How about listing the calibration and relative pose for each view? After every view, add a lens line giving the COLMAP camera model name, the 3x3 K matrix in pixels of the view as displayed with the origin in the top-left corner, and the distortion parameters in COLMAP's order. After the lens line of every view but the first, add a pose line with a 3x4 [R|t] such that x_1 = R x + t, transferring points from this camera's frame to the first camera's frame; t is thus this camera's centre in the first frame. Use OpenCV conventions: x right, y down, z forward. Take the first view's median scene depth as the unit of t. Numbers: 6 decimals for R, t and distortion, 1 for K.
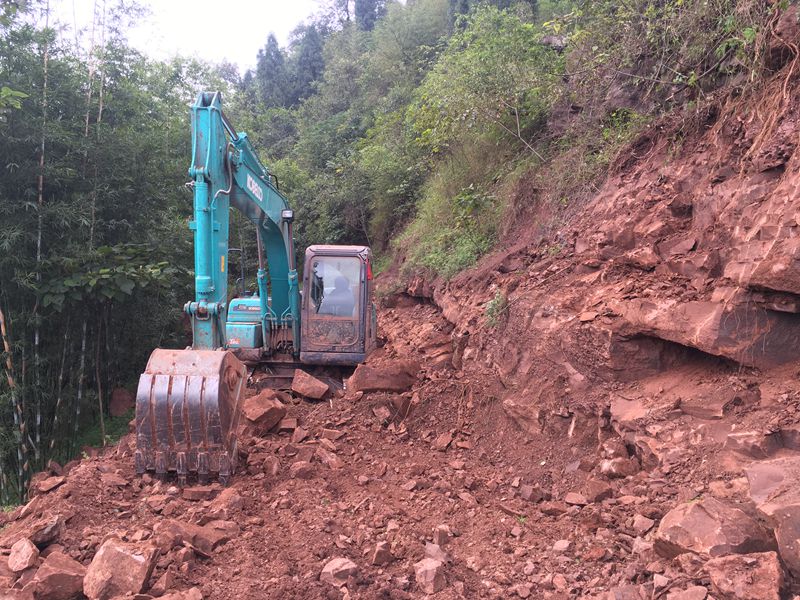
lens RADIAL K [[684.6, 0, 400.0], [0, 684.6, 300.0], [0, 0, 1]] dist [0.008332, 0.004562]
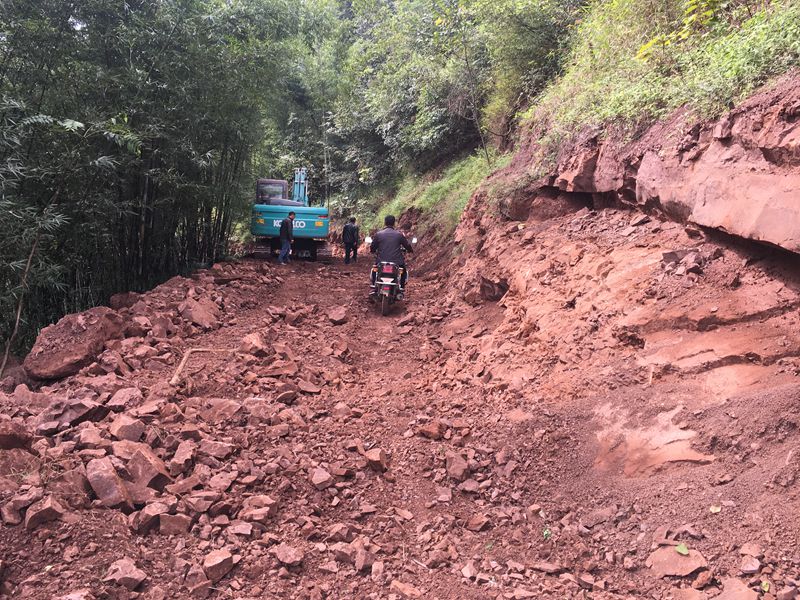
lens RADIAL K [[684.6, 0, 400.0], [0, 684.6, 300.0], [0, 0, 1]] dist [0.008332, 0.004562]
pose [[0.986295, 0.046714, -0.158241, -0.014520], [-0.031428, 0.994714, 0.097758, 0.022014], [0.161971, -0.091445, 0.982549, 0.476916]]
